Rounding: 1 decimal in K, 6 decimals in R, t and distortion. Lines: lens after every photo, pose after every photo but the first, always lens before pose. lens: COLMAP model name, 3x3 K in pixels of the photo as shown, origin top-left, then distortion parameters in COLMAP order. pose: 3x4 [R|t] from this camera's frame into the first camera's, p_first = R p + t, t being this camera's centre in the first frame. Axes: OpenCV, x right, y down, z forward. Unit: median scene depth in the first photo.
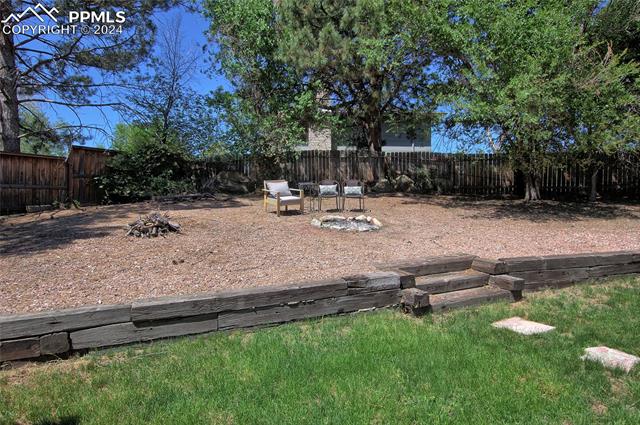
lens RADIAL K [[397.5, 0, 320.0], [0, 397.5, 212.5], [0, 0, 1]] dist [-0.003654, -0.001116]
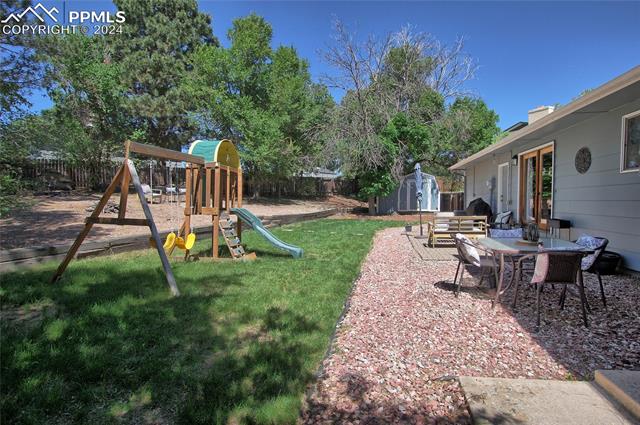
lens RADIAL K [[340.6, 0, 320.0], [0, 340.6, 212.5], [0, 0, 1]] dist [0.001433, -0.012814]
pose [[0.687631, -0.023466, 0.725681, -0.666608], [0.016701, 0.999724, 0.016502, 0.031870], [-0.725868, 0.000772, 0.687834, -0.593746]]
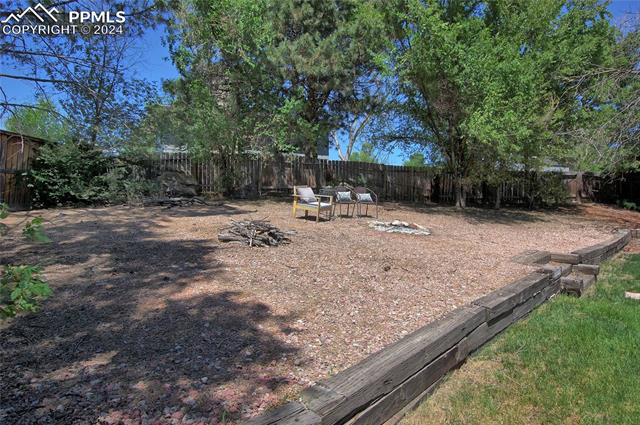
lens RADIAL K [[406.6, 0, 300.2], [0, 406.6, 211.0], [0, 0, 1]] dist [0.001146, 0.000271]
pose [[0.909424, 0.002535, 0.415862, -0.540069], [0.003345, 0.999904, -0.013410, -0.005013], [-0.415856, 0.013586, 0.909329, 0.083767]]
